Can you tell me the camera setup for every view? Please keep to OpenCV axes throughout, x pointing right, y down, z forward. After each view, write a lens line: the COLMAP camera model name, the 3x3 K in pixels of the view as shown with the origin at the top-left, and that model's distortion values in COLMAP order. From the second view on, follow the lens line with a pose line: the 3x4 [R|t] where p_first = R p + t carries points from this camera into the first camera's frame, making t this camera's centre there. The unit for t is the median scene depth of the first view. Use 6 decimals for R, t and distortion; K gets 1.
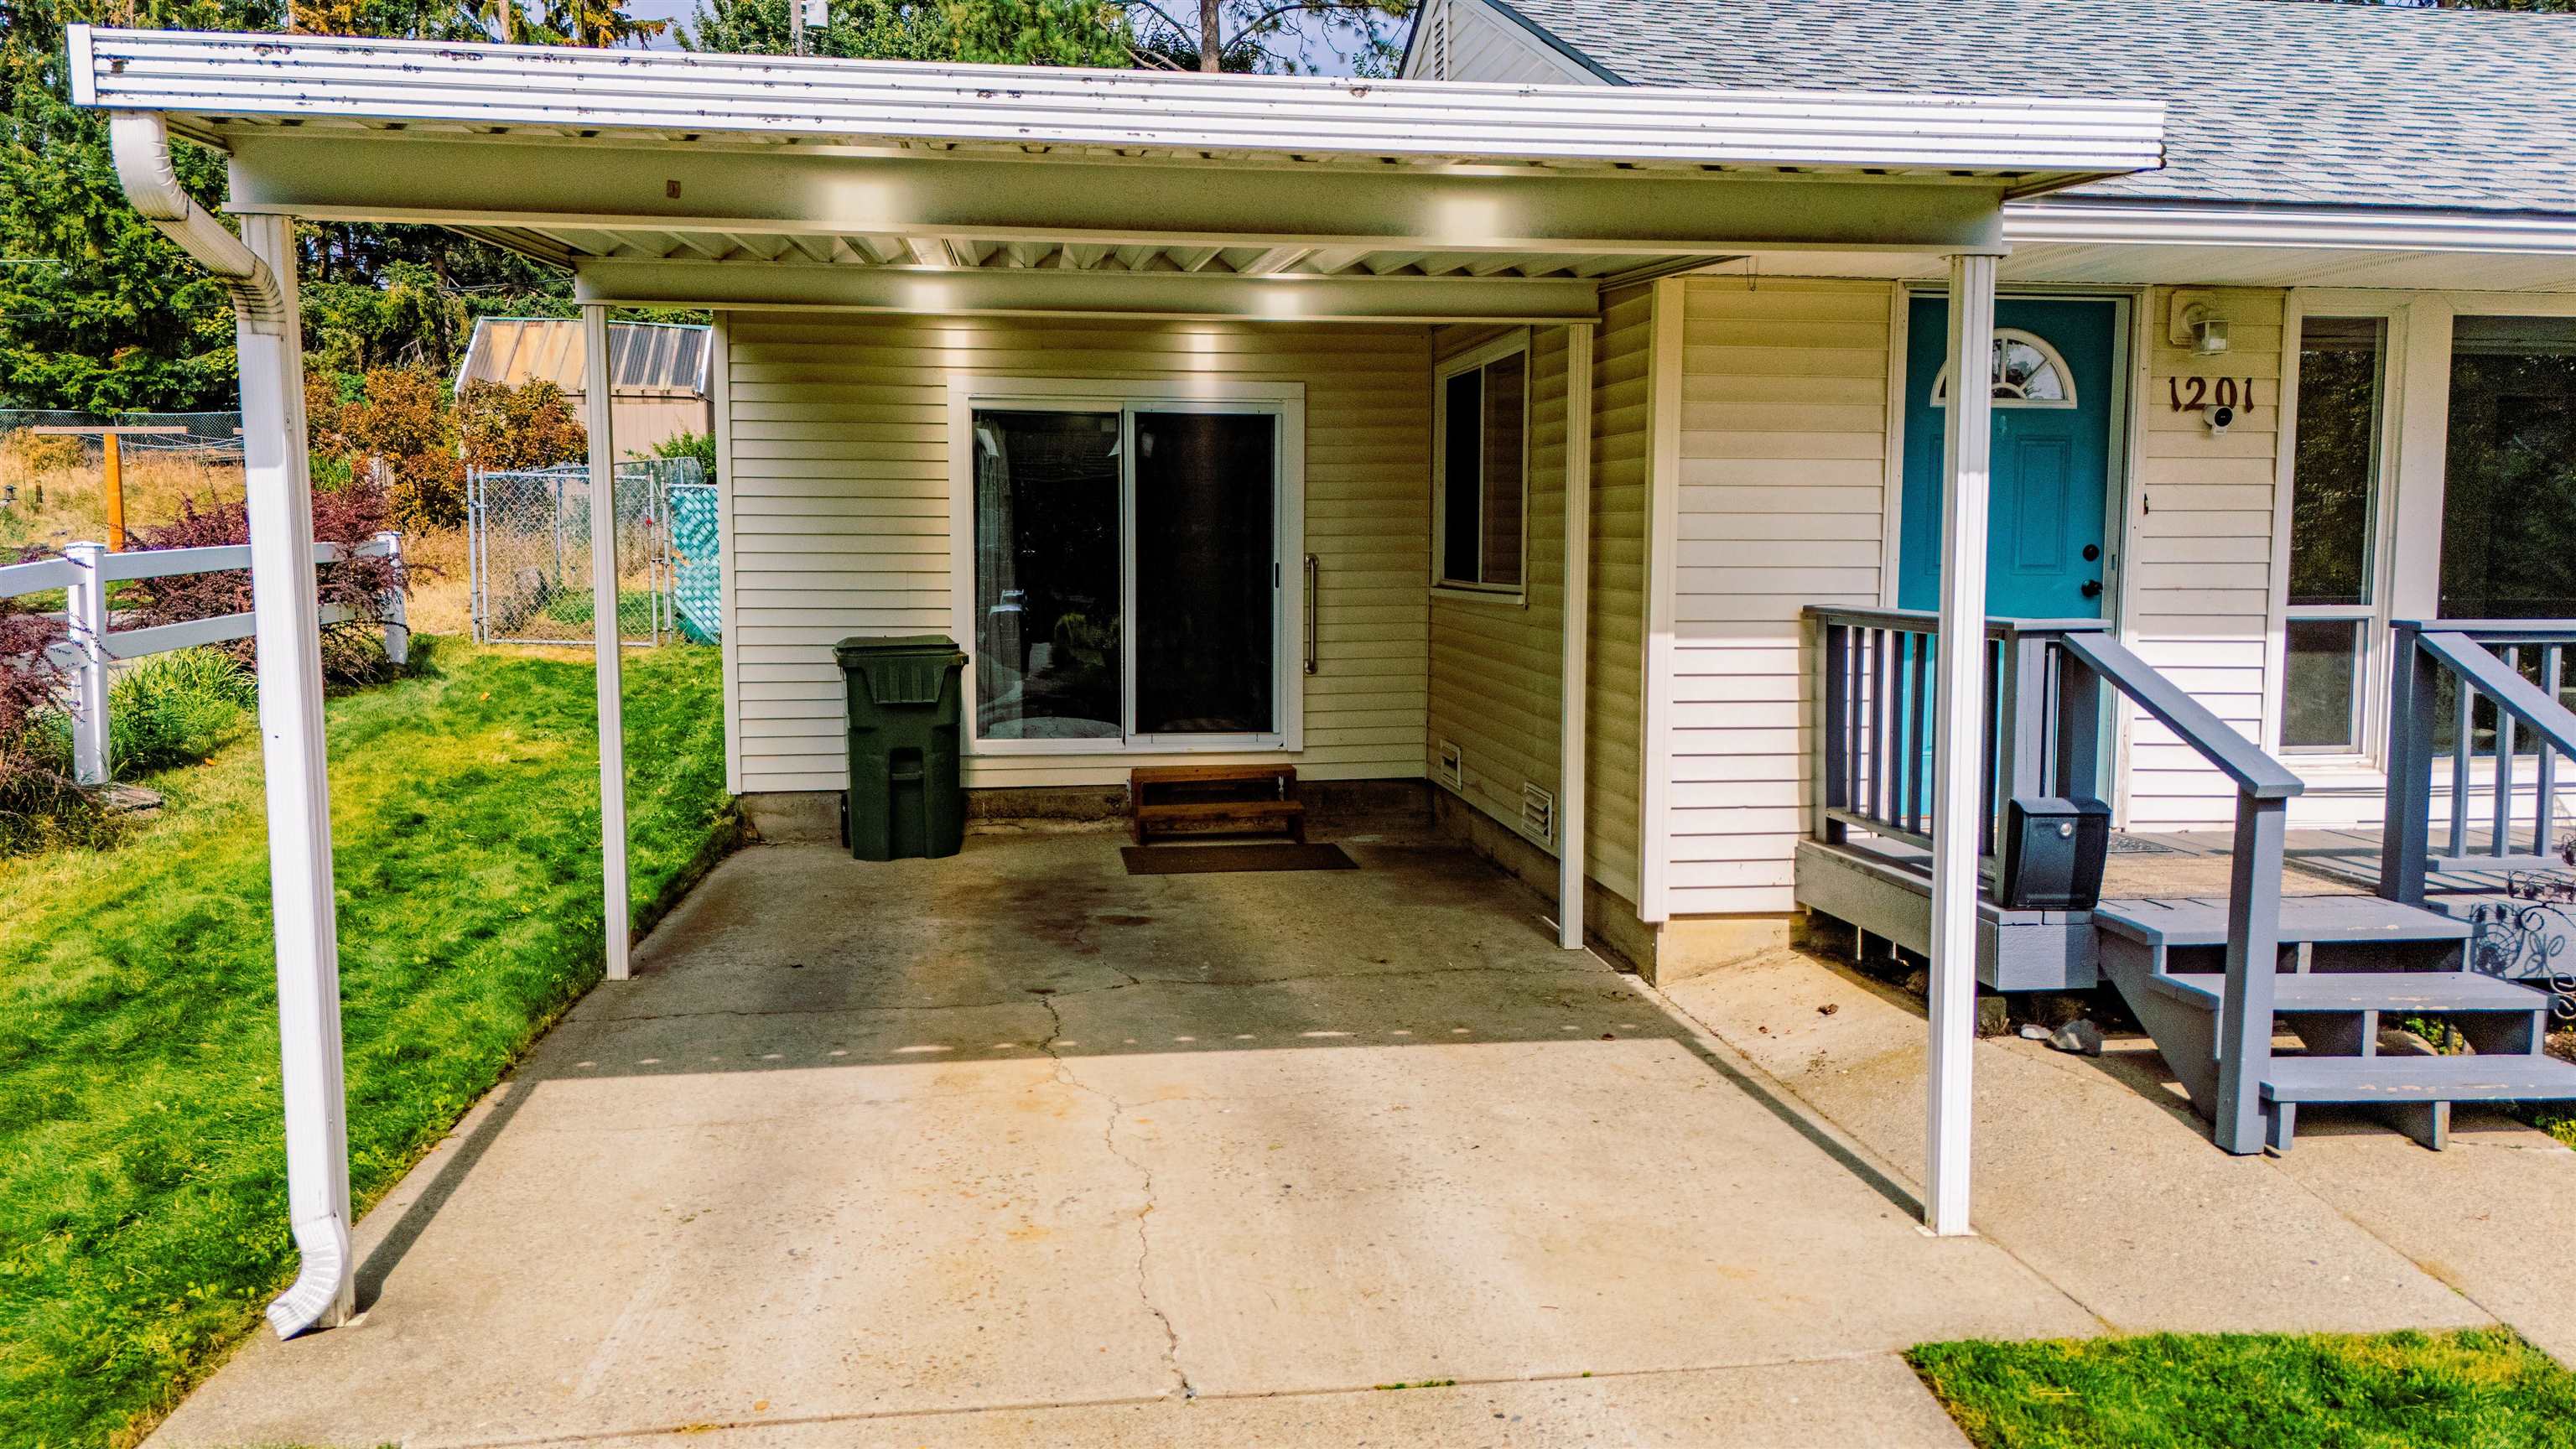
lens RADIAL K [[1892.9, 0, 1287.4], [0, 1892.9, 720.6], [0, 0, 1]] dist [0.083831, -0.088441]
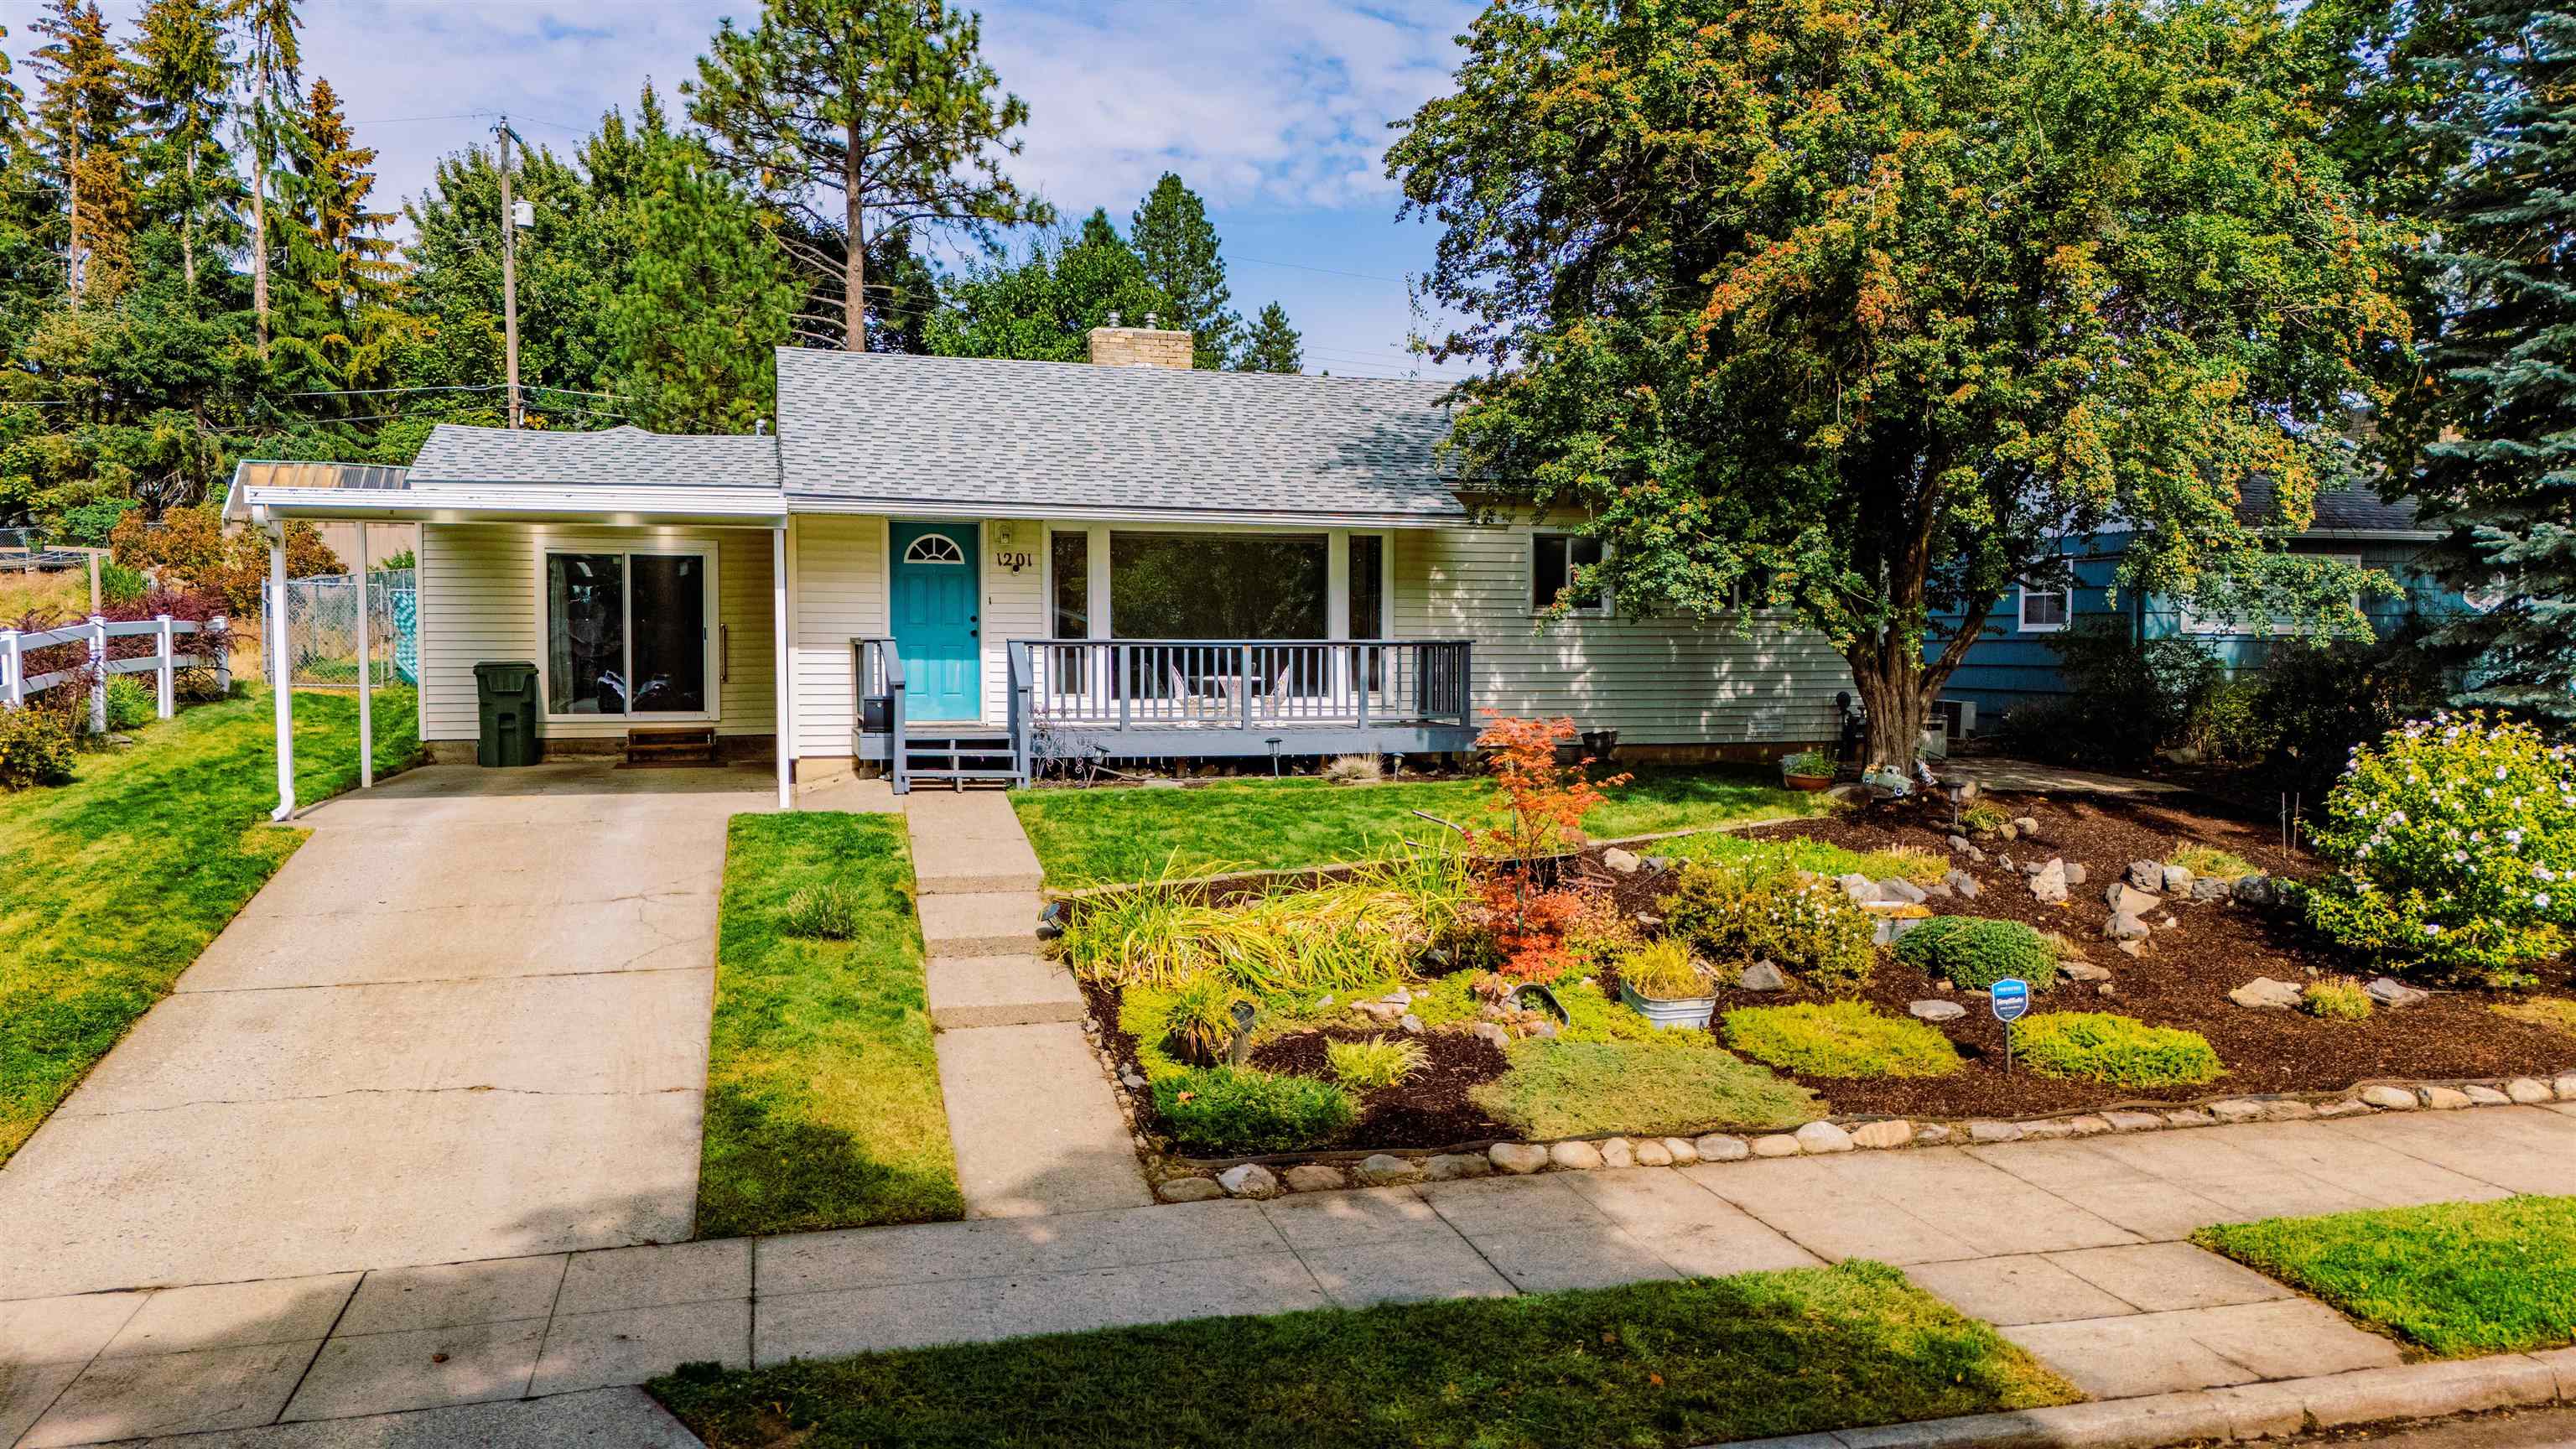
lens RADIAL K [[1892.9, 0, 1287.4], [0, 1892.9, 720.6], [0, 0, 1]] dist [0.083831, -0.088441]
pose [[0.992421, -0.006084, 0.122730, 0.365520], [0.012802, 0.998457, -0.054026, 0.136290], [-0.122212, 0.055188, 0.990968, -1.116095]]
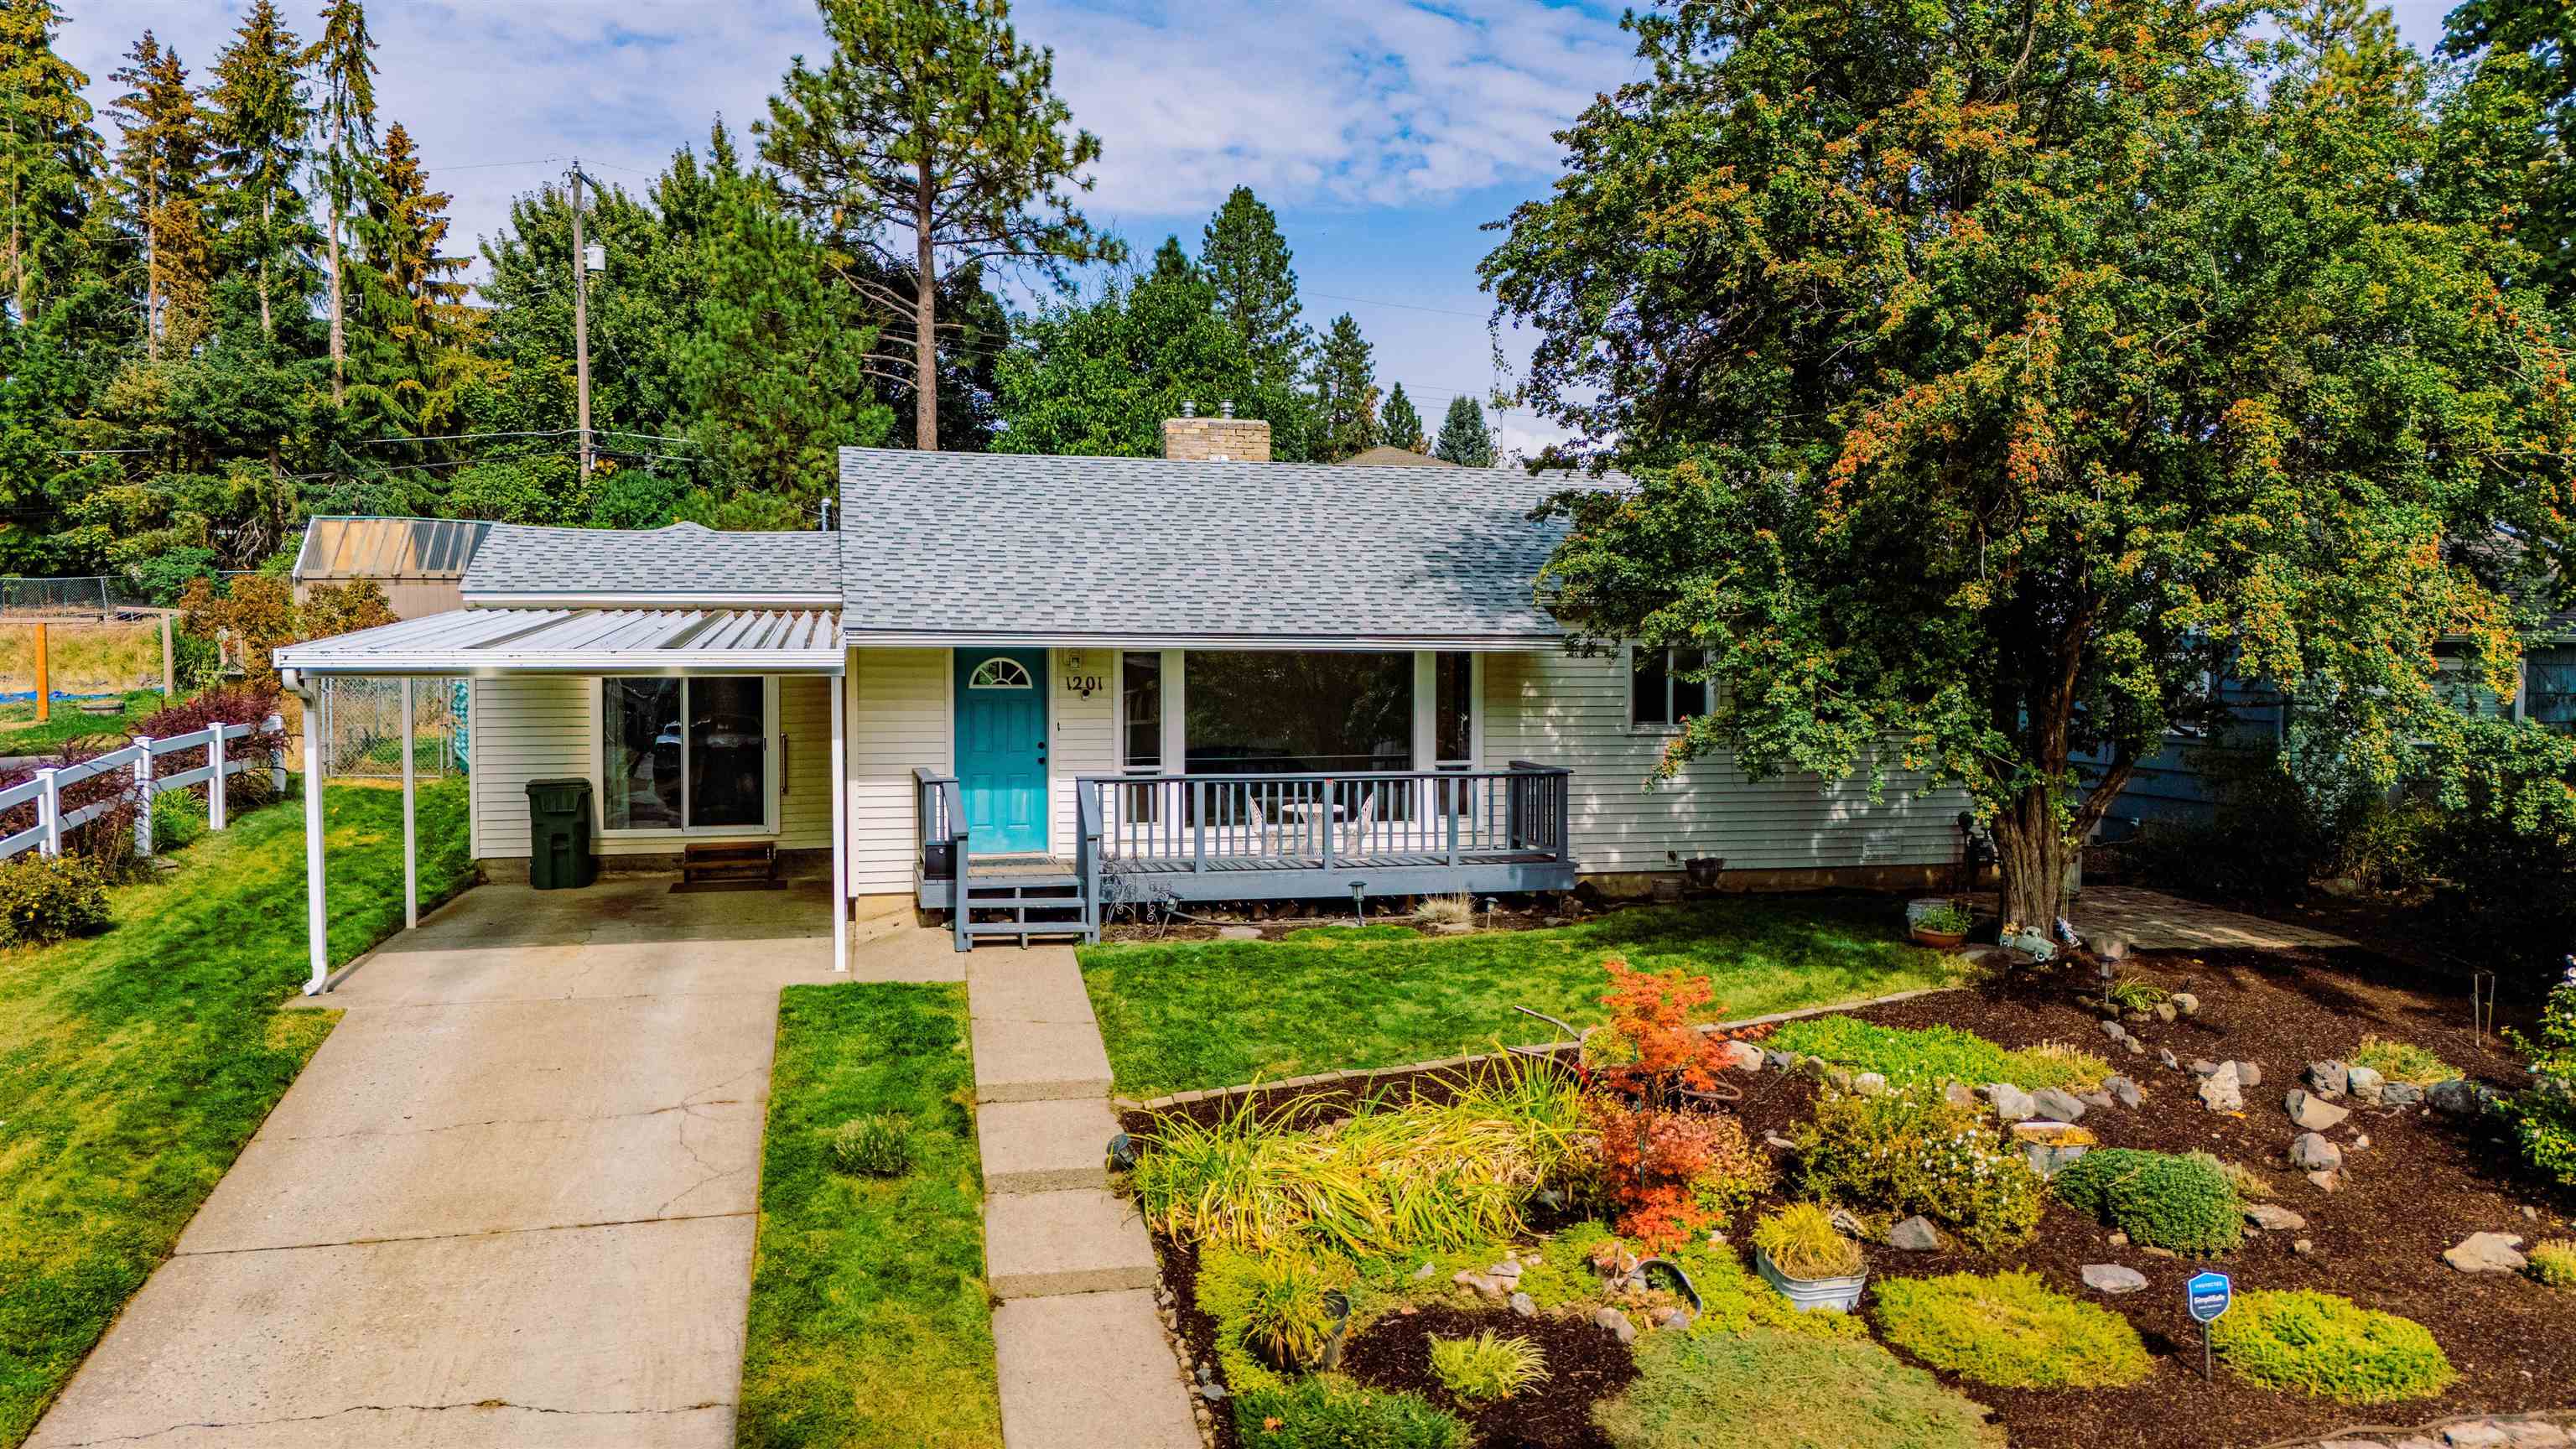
lens RADIAL K [[1892.9, 0, 1287.4], [0, 1892.9, 720.6], [0, 0, 1]] dist [0.083831, -0.088441]
pose [[0.996277, -0.004650, 0.086090, 0.365771], [0.009406, 0.998447, -0.054916, 0.012111], [-0.085700, 0.055521, 0.994773, -1.020053]]
